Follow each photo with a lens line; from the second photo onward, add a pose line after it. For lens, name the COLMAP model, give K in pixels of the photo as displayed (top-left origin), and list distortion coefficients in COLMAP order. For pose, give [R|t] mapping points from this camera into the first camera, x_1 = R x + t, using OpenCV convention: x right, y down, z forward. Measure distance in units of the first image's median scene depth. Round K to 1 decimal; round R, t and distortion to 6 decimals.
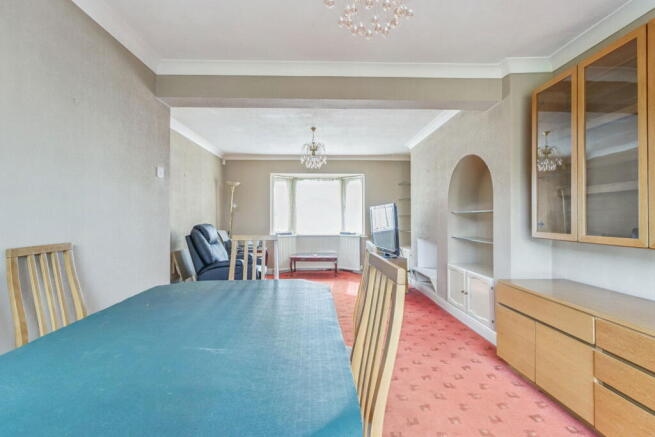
lens RADIAL K [[309.2, 0, 329.6], [0, 309.2, 218.5], [0, 0, 1]] dist [0.002522, -0.000043]
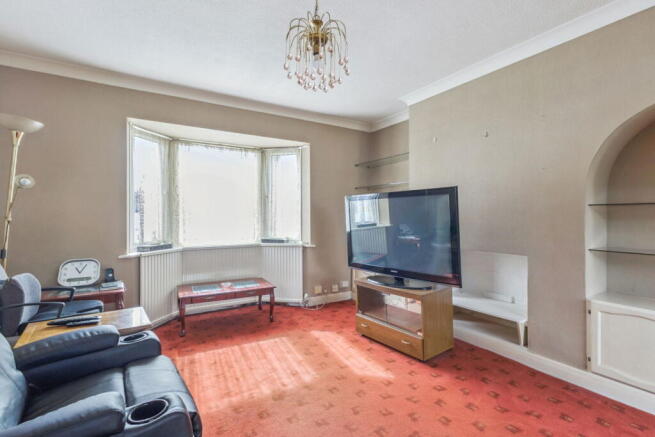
lens RADIAL K [[309.2, 0, 327.8], [0, 309.2, 214.6], [0, 0, 1]] dist [0.002522, -0.000043]
pose [[0.861435, 0.001057, 0.507866, -0.175764], [0.001038, 0.999992, -0.003842, -0.000271], [-0.507866, 0.003836, 0.861427, 0.473983]]
